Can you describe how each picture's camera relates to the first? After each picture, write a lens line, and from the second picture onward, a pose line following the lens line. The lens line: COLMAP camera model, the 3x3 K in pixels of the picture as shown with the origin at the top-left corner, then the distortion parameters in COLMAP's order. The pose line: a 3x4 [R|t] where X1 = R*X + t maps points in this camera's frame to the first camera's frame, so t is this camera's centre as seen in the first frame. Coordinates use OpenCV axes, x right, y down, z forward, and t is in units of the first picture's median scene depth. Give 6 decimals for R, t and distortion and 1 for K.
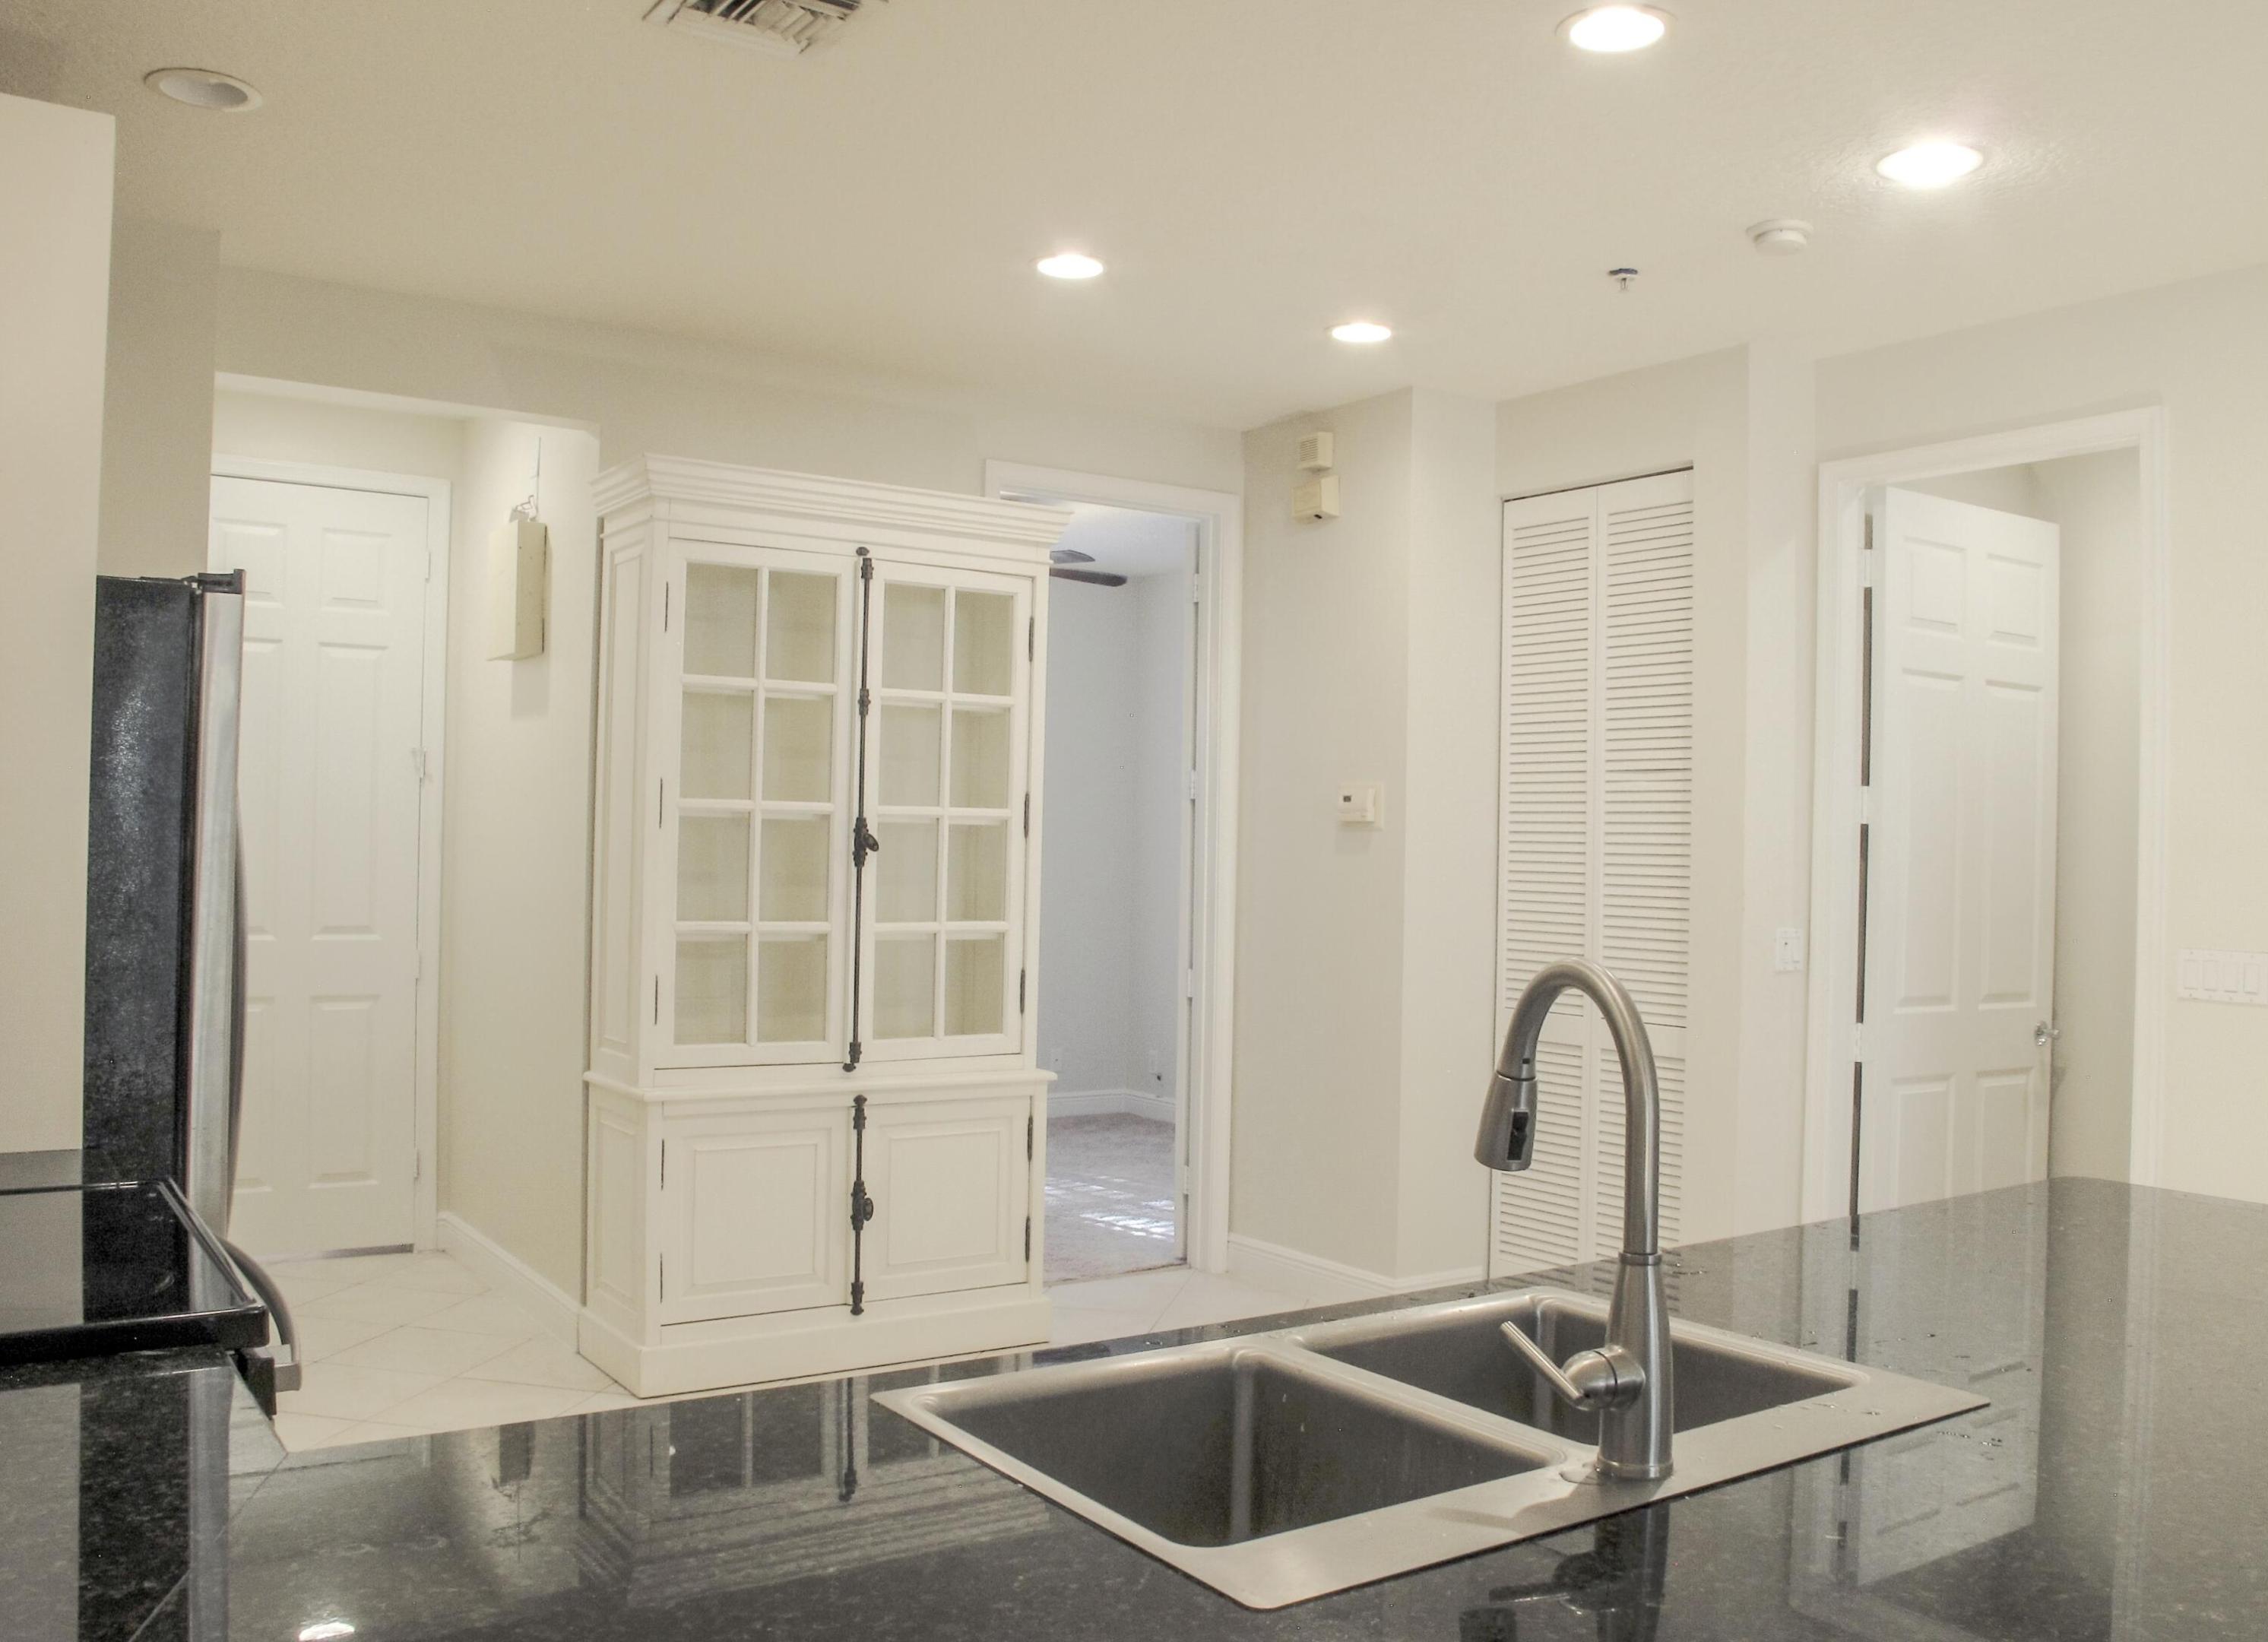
lens RADIAL K [[2012.6, 0, 1134.0], [0, 2012.6, 809.3], [0, 0, 1]] dist [-0.045527, -0.005641]
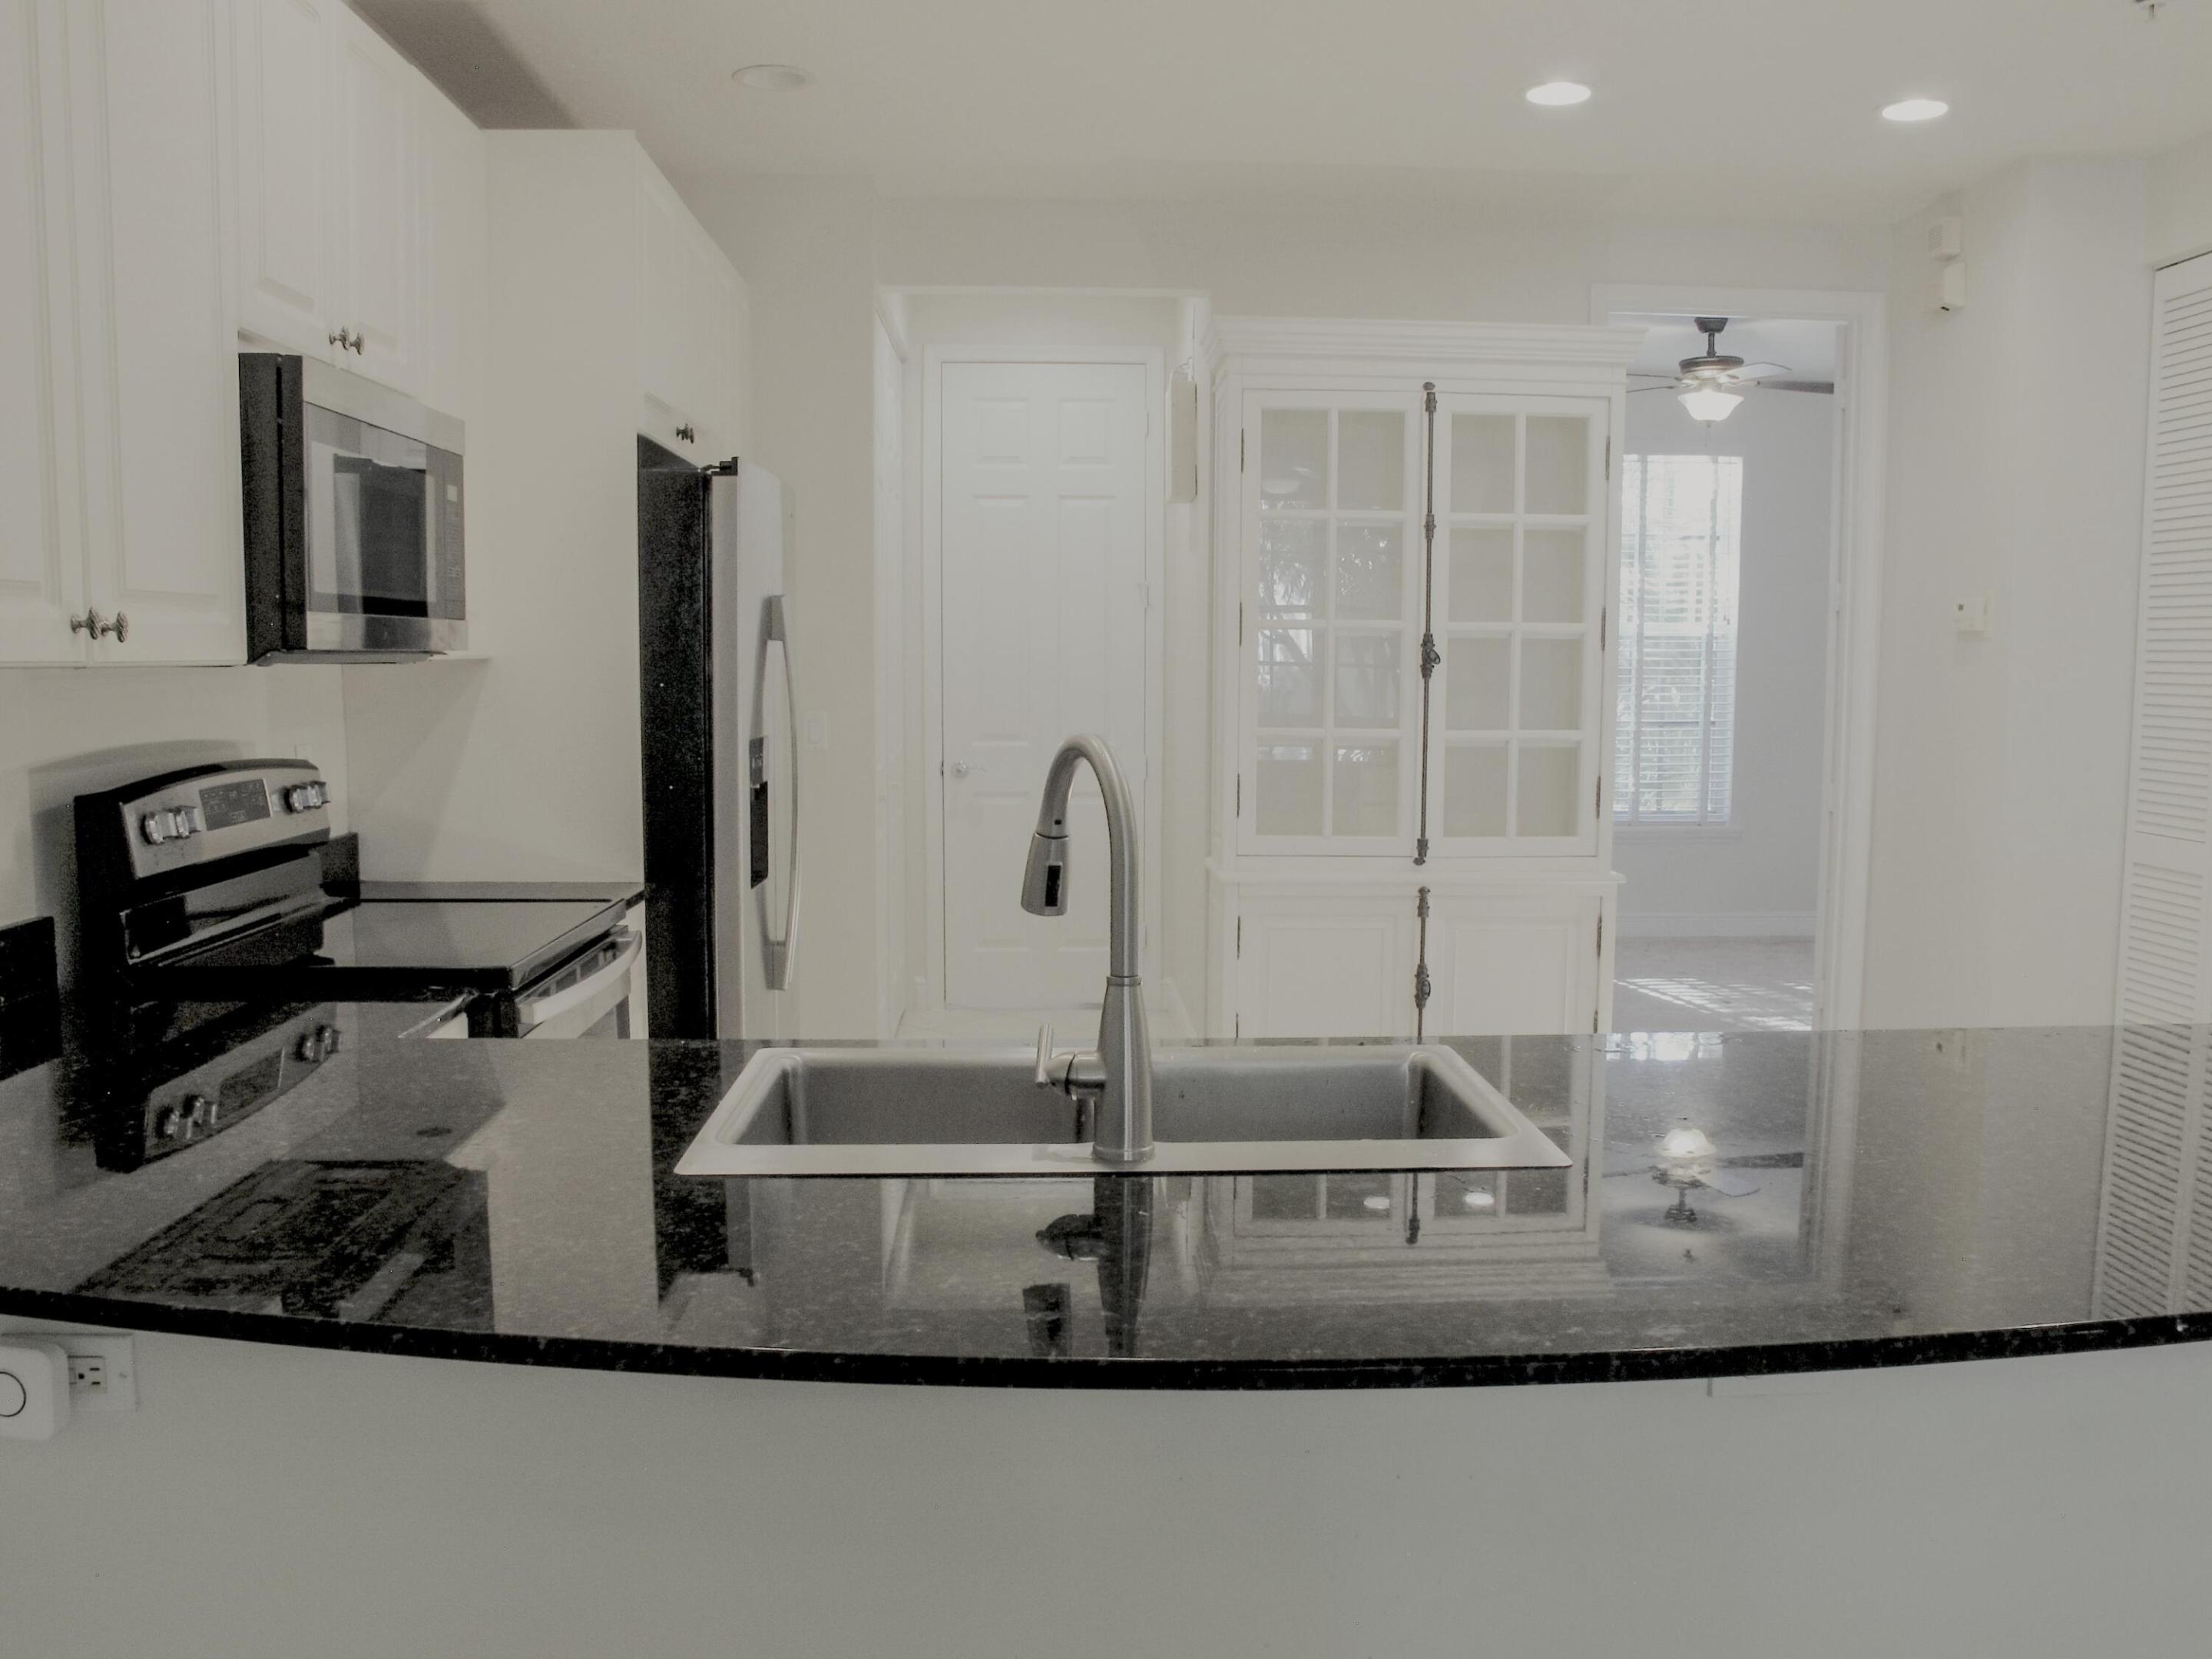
lens RADIAL K [[1963.4, 0, 1109.0], [0, 1963.4, 840.5], [0, 0, 1]] dist [-0.078669, 0.030567]
pose [[0.849199, 0.037491, -0.526740, 0.280655], [0.019245, 0.994617, 0.101819, 0.004142], [0.527722, -0.096602, 0.843906, 0.003014]]
